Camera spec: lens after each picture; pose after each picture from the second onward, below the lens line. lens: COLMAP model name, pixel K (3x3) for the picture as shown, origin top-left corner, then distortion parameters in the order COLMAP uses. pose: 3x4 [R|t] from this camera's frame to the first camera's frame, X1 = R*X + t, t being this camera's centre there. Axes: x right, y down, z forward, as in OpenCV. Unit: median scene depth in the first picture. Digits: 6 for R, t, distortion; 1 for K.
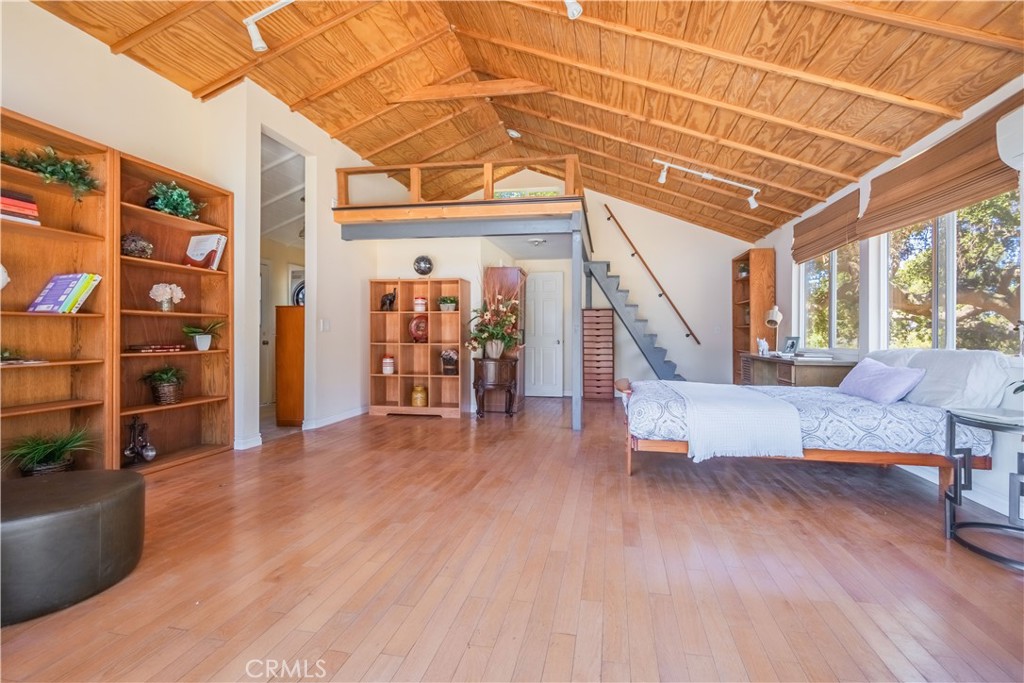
lens RADIAL K [[440.9, 0, 509.1], [0, 440.9, 326.3], [0, 0, 1]] dist [-0.004167, 0.001285]
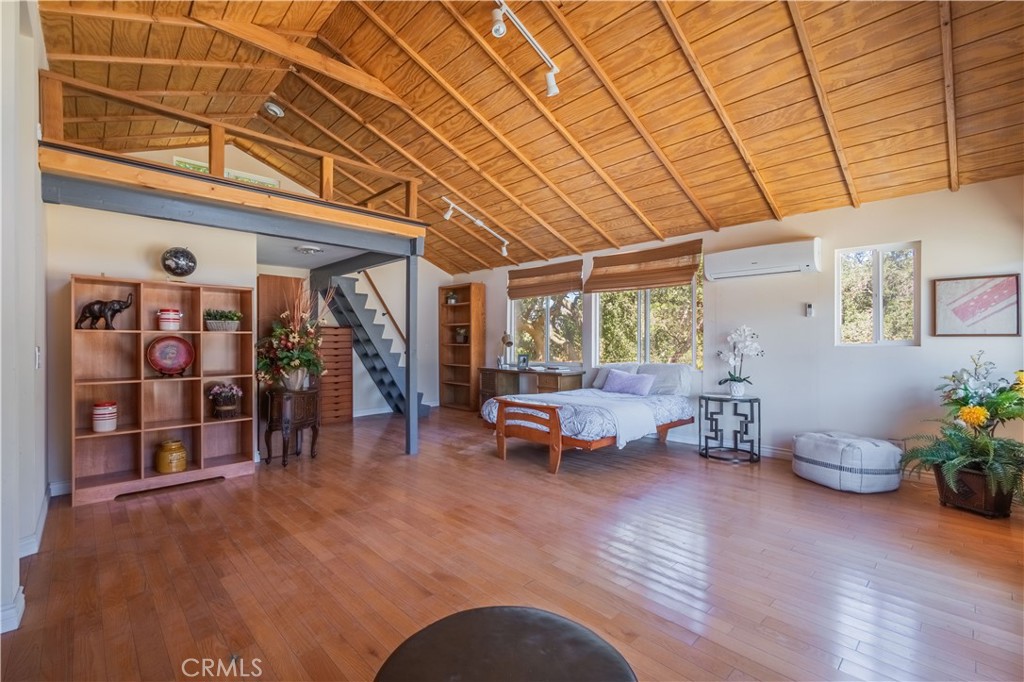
lens RADIAL K [[440.9, 0, 515.7], [0, 440.9, 341.3], [0, 0, 1]] dist [-0.004167, 0.001285]
pose [[0.599422, -0.003699, 0.800425, -0.524523], [-0.007193, 0.999924, 0.010007, -0.033985], [-0.800401, -0.011756, 0.599349, 0.221481]]
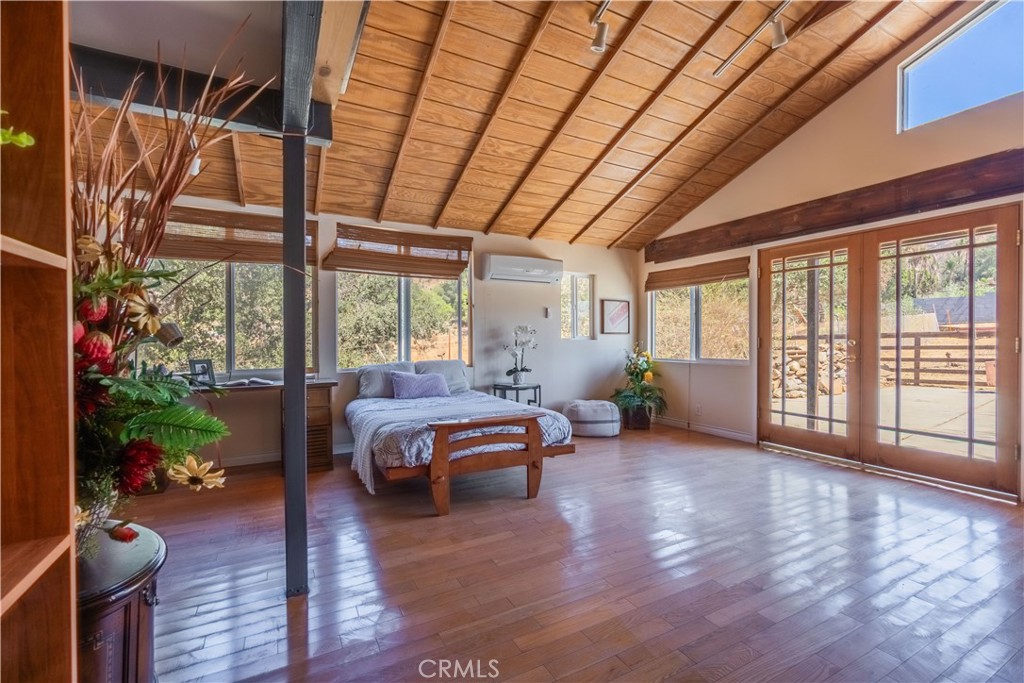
lens RADIAL K [[440.9, 0, 510.5], [0, 440.9, 343.1], [0, 0, 1]] dist [-0.004167, 0.001285]
pose [[-0.581380, -0.006828, 0.813603, -0.349657], [-0.008176, 0.999963, 0.002550, -0.015342], [-0.813591, -0.005170, -0.581415, 1.047807]]
